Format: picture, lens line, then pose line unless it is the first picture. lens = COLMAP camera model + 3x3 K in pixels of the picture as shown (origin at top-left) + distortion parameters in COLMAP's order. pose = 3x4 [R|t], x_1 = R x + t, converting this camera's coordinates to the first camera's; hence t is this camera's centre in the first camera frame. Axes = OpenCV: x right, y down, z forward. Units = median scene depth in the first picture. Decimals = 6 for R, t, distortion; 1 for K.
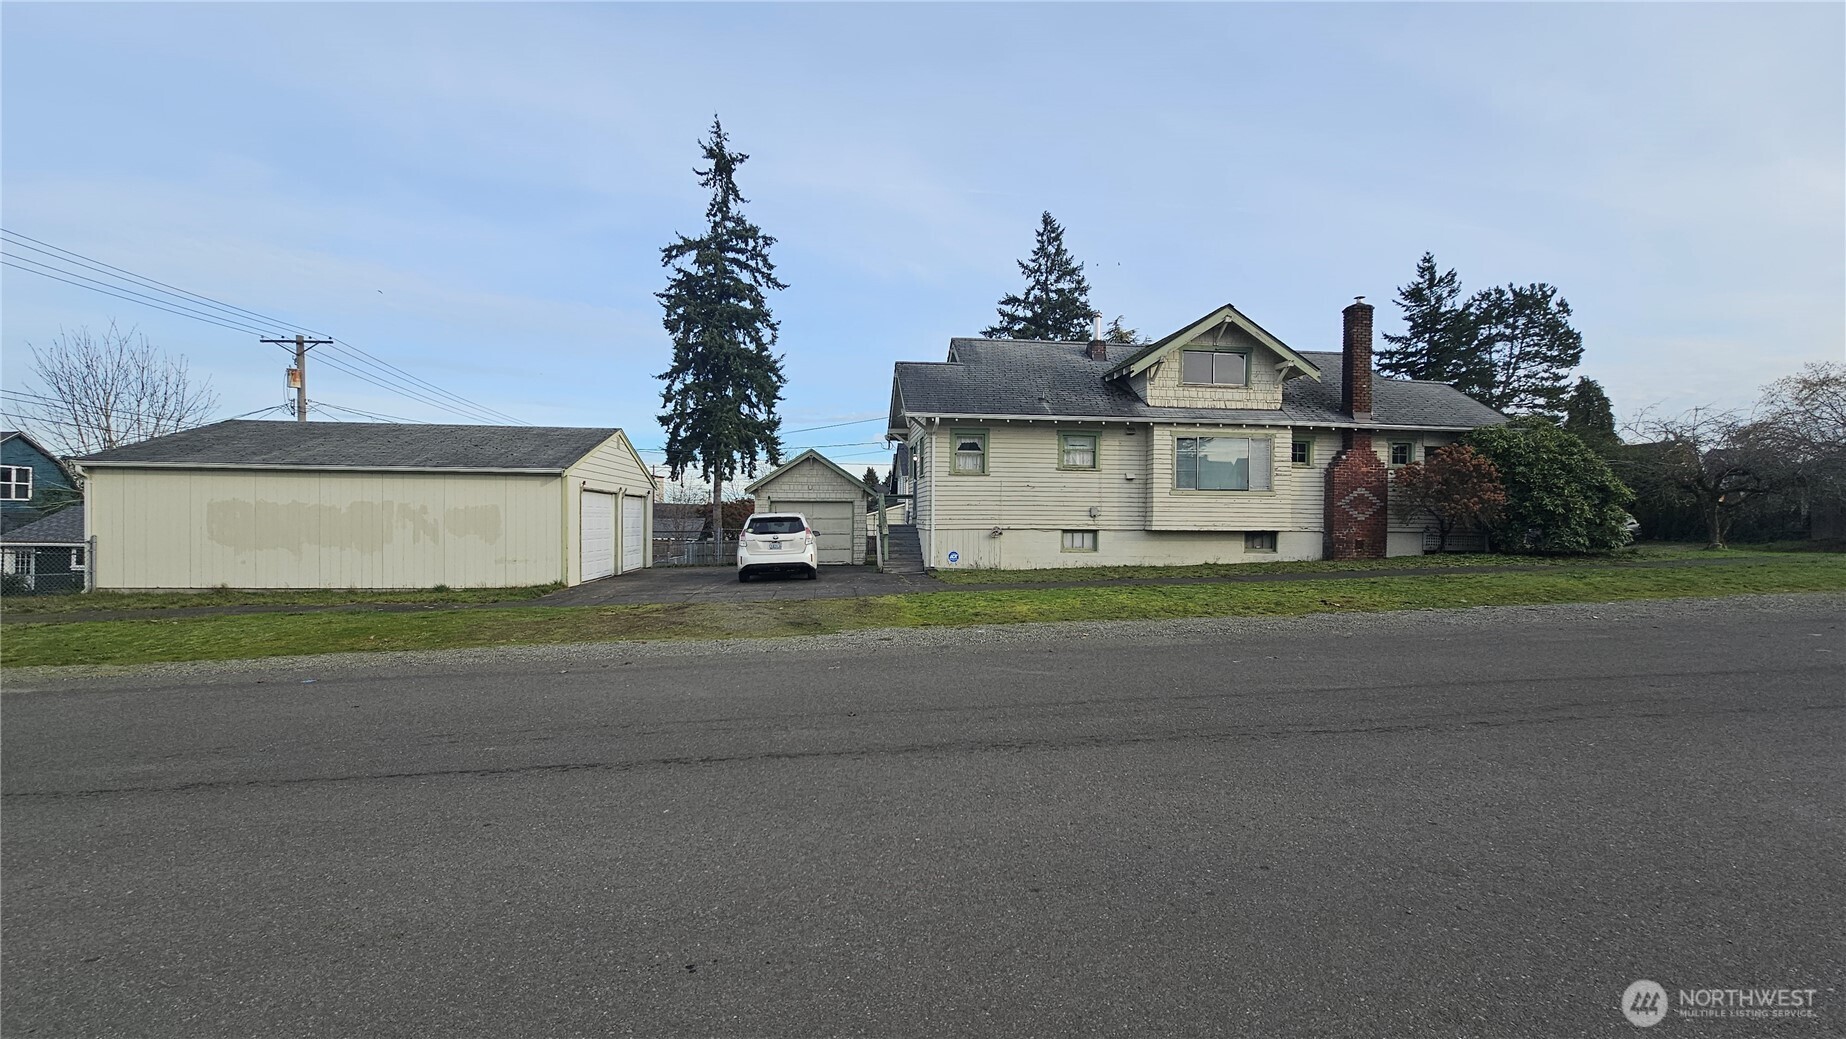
lens RADIAL K [[746.7, 0, 921.1], [0, 746.7, 523.0], [0, 0, 1]] dist [0.002365, 0.000120]
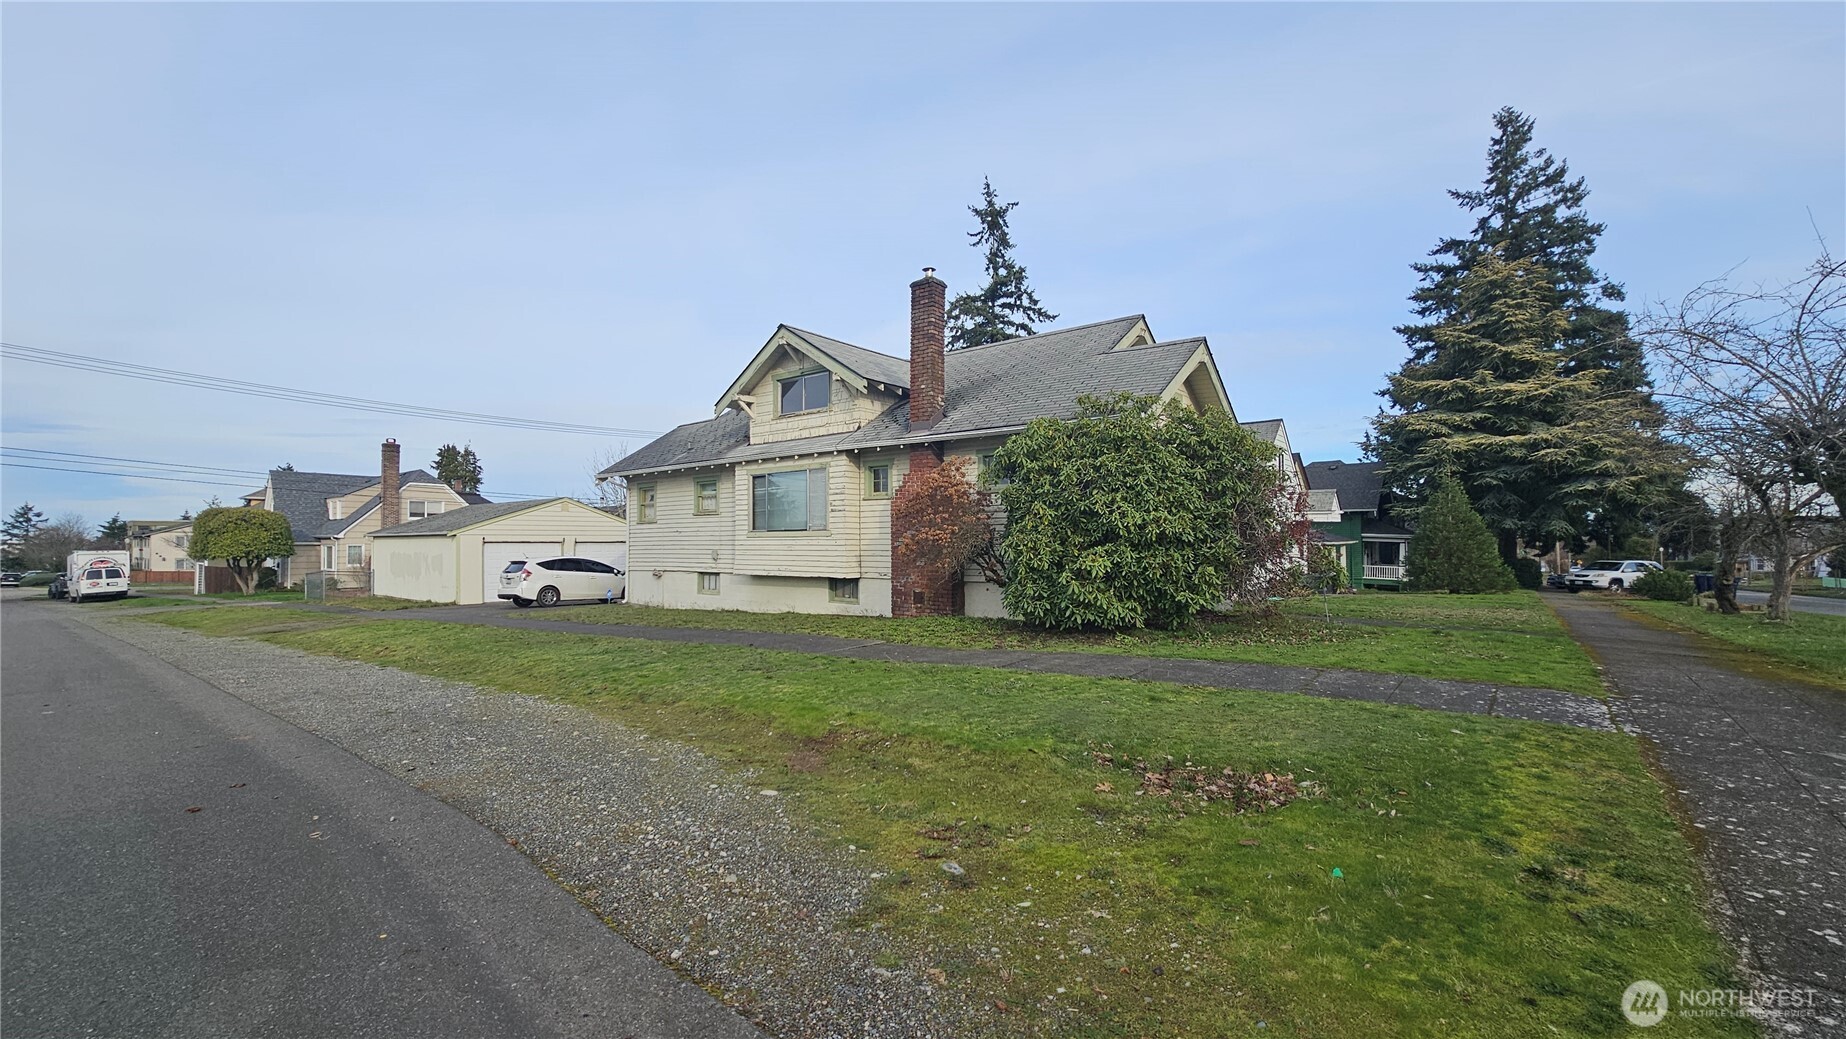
lens RADIAL K [[746.7, 0, 921.1], [0, 746.7, 518.0], [0, 0, 1]] dist [0.002365, 0.000120]
pose [[0.706244, -0.036635, -0.707020, 1.099256], [0.011910, 0.999134, -0.039875, -0.020695], [0.707868, 0.019741, 0.706069, 0.465029]]
